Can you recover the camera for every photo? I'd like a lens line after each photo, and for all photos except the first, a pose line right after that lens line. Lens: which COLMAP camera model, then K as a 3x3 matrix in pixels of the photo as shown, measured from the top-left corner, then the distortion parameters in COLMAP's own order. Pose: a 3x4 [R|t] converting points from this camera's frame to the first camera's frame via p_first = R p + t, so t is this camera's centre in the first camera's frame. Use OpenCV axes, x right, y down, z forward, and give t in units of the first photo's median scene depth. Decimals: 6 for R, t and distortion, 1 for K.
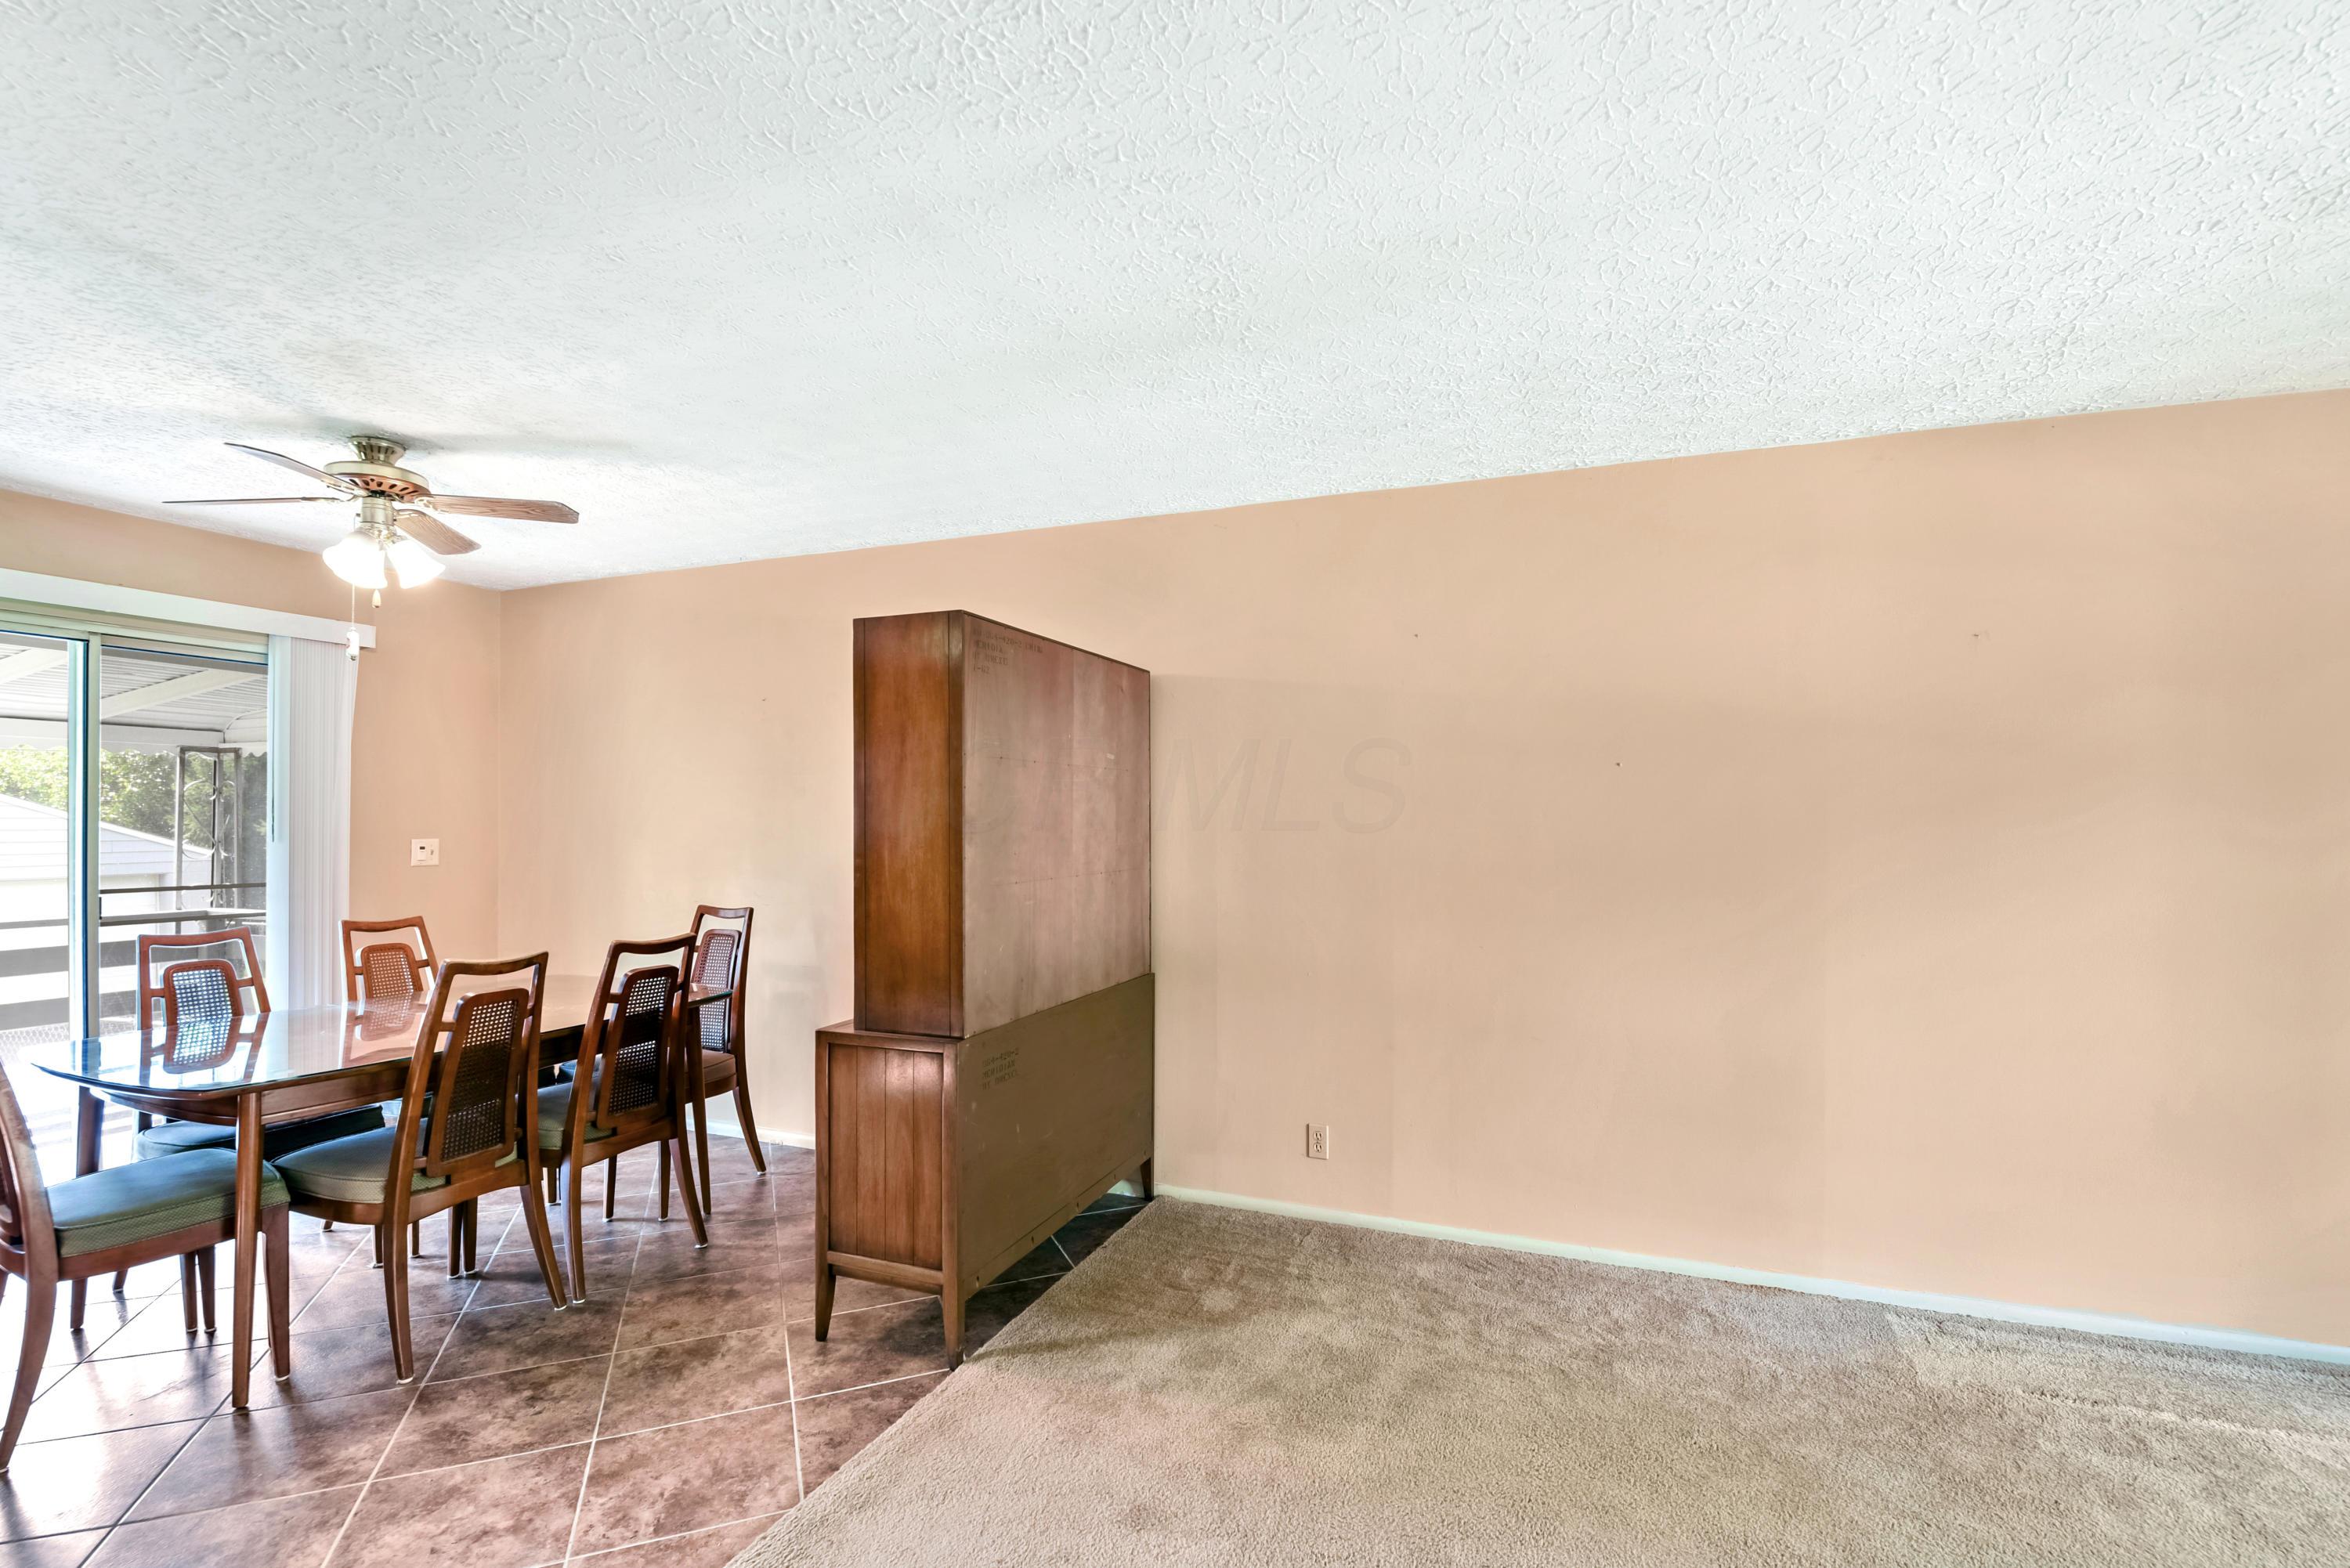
lens RADIAL K [[1046.7, 0, 1190.5], [0, 1046.7, 817.4], [0, 0, 1]] dist [0.001698, -0.011193]
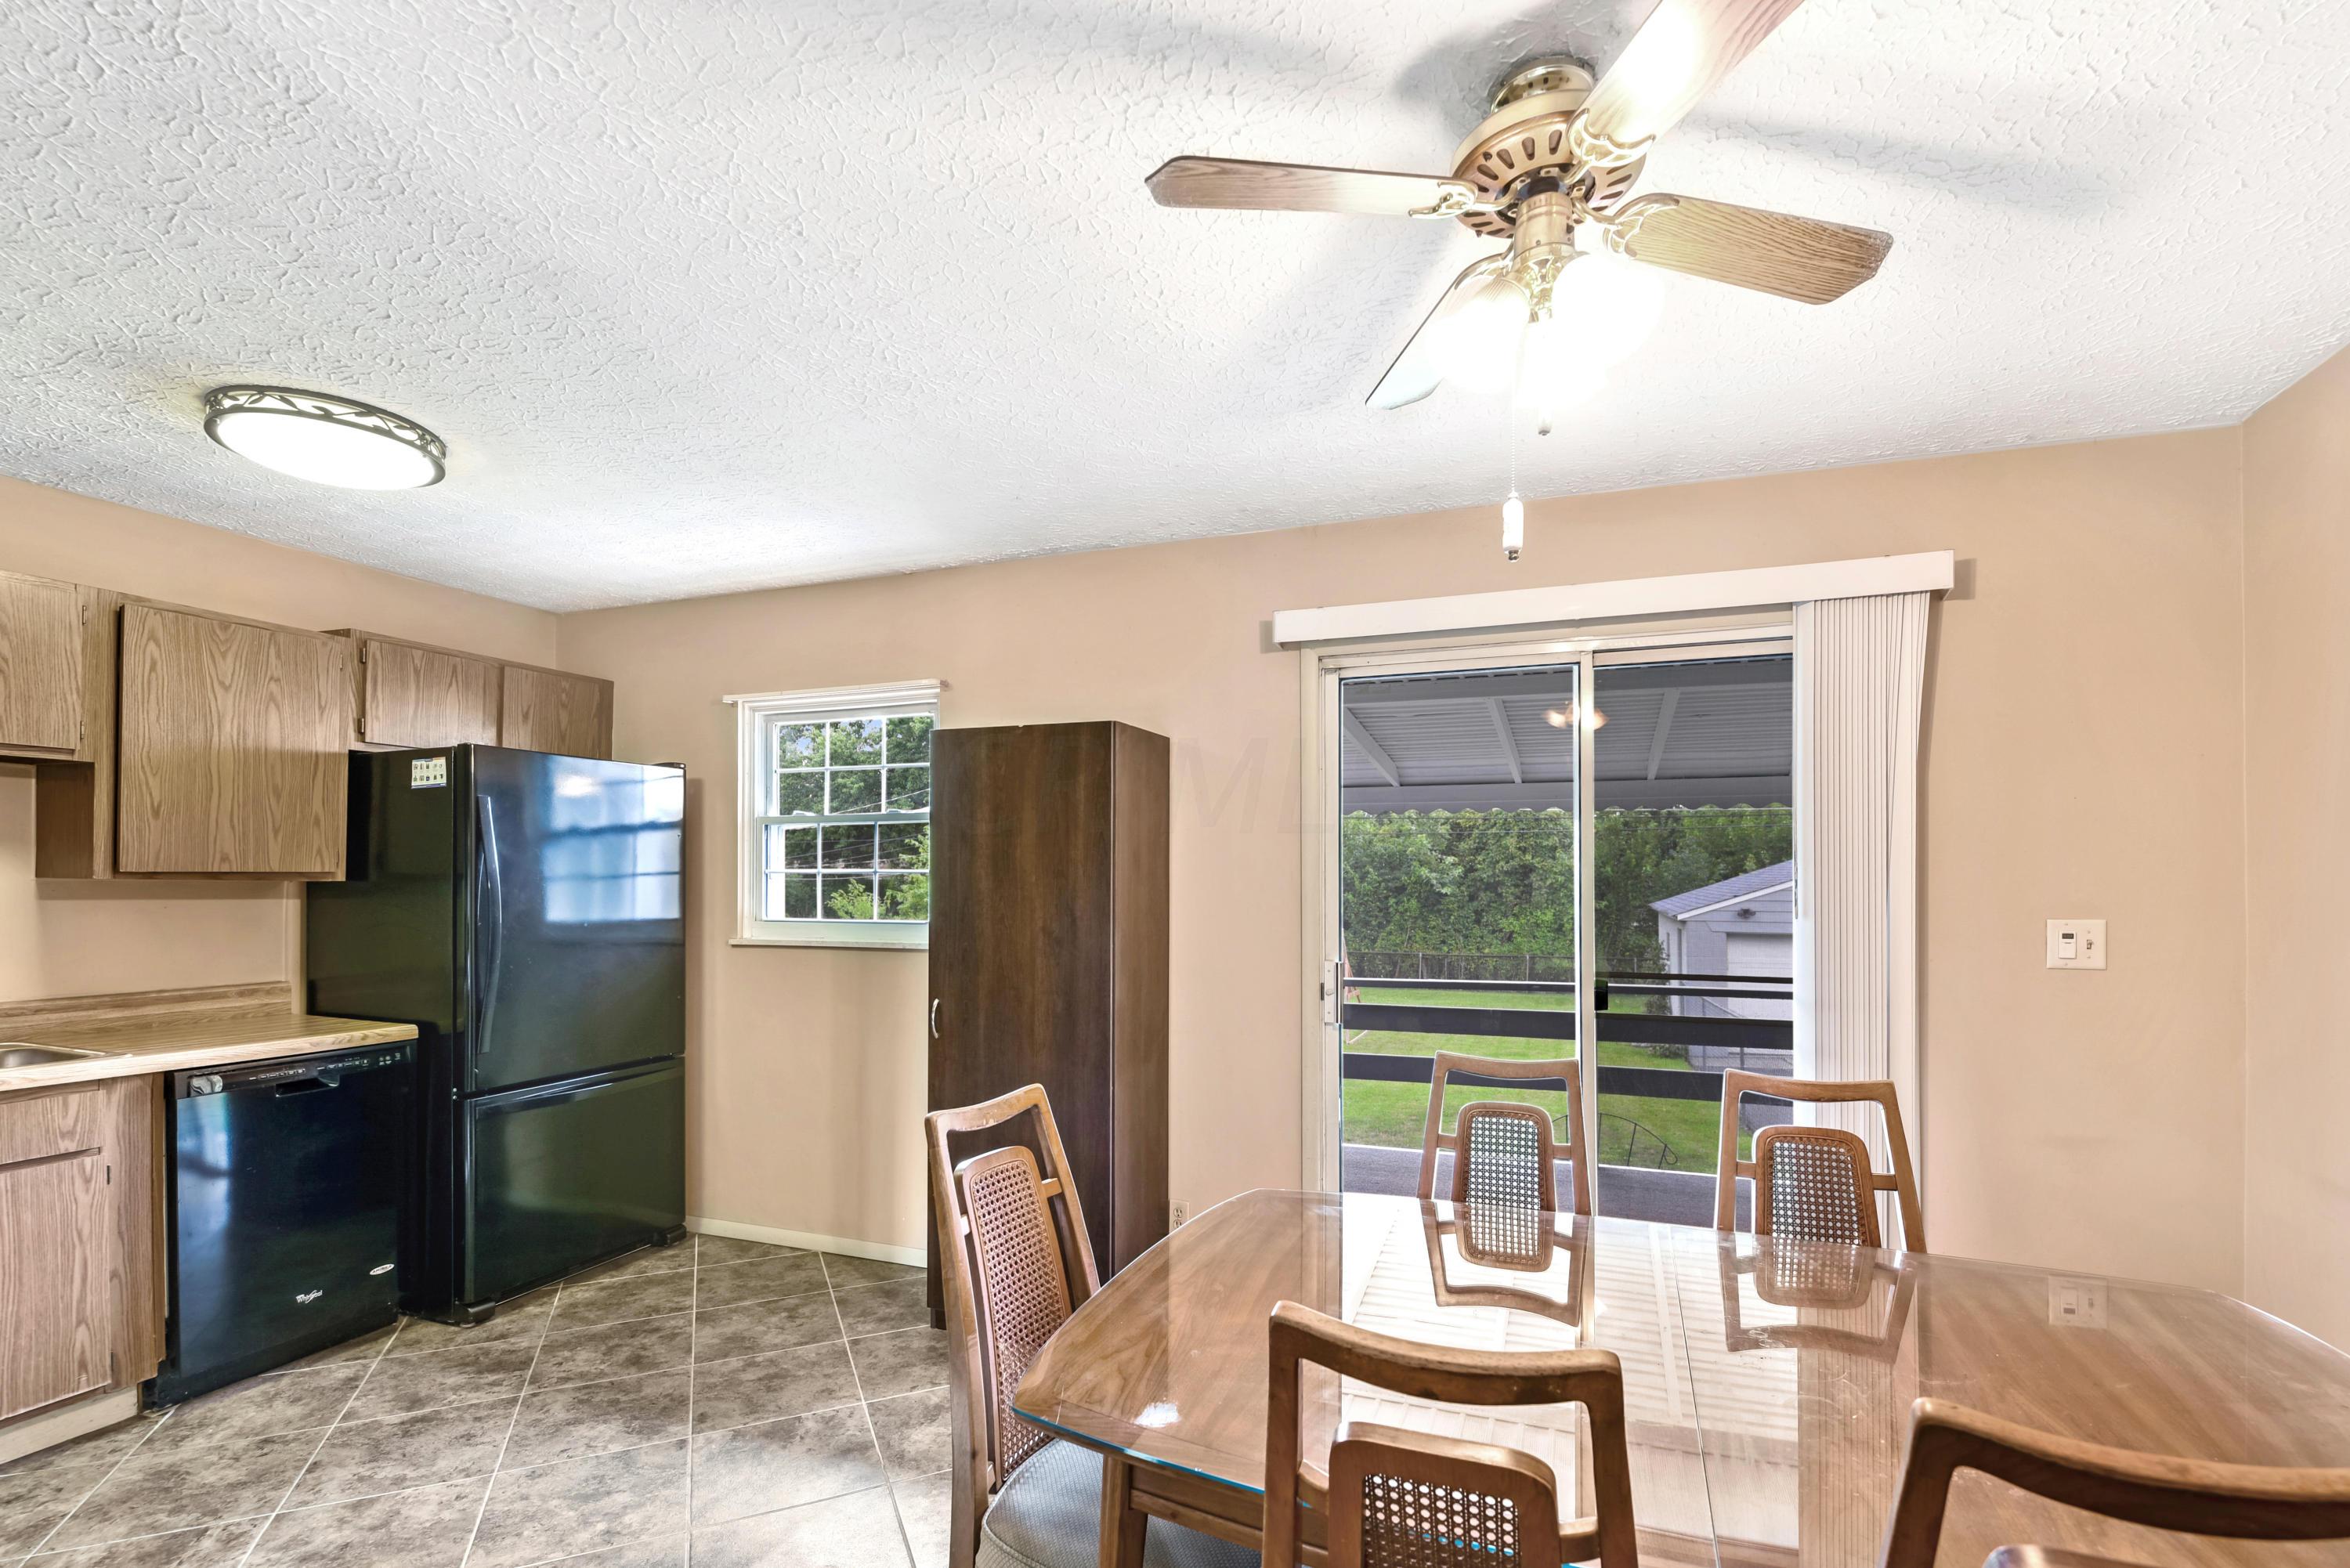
lens RADIAL K [[1046.7, 0, 1190.5], [0, 1046.7, 817.4], [0, 0, 1]] dist [0.001698, -0.011193]
pose [[0.018878, -0.060578, -0.997985, -0.330989], [0.002716, 0.998162, -0.060537, -0.001091], [0.999818, -0.001568, 0.019008, 0.878507]]
